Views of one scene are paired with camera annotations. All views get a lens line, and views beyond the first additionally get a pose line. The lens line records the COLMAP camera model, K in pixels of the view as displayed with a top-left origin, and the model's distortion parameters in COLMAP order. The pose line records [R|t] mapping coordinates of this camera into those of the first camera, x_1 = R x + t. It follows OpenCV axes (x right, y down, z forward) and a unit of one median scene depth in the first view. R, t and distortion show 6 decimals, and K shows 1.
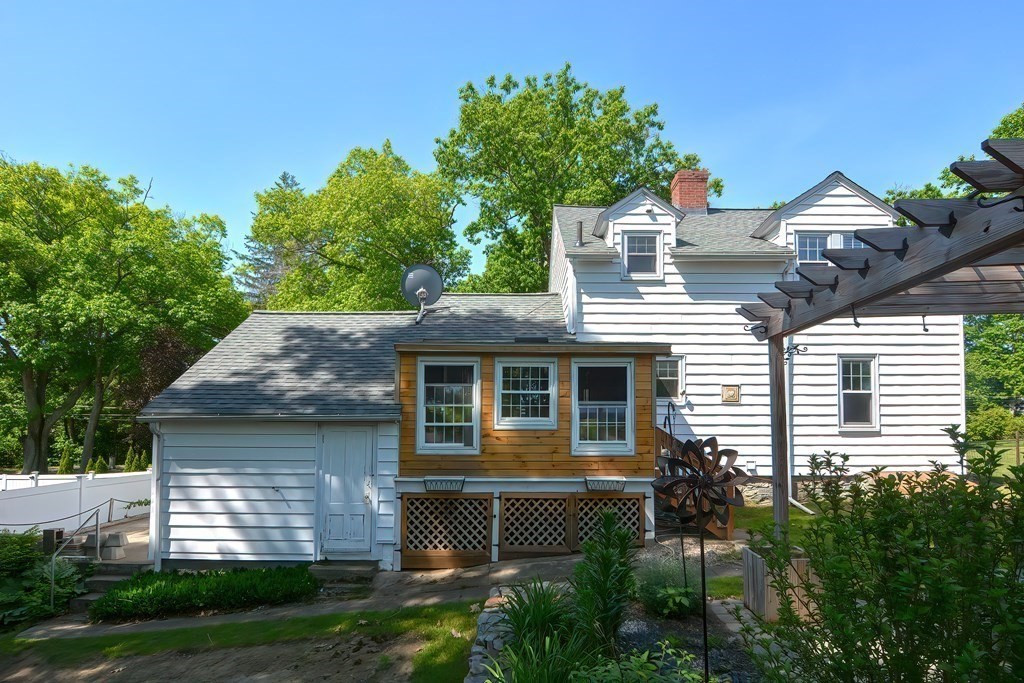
lens RADIAL K [[505.3, 0, 515.7], [0, 505.3, 353.2], [0, 0, 1]] dist [-0.002083, -0.000758]
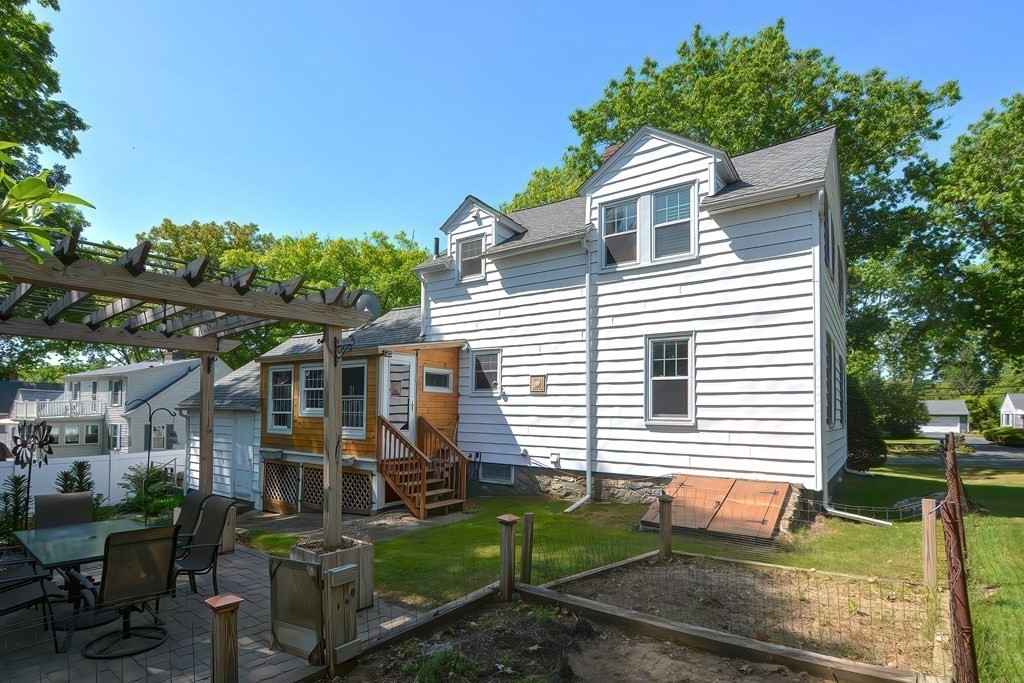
lens RADIAL K [[495.1, 0, 516.2], [0, 495.1, 340.4], [0, 0, 1]] dist [0.016822, -0.024288]
pose [[0.818949, -0.074561, -0.569003, 0.944429], [0.070556, 0.997083, -0.029106, 0.019739], [0.569513, -0.016310, 0.821820, 0.176792]]
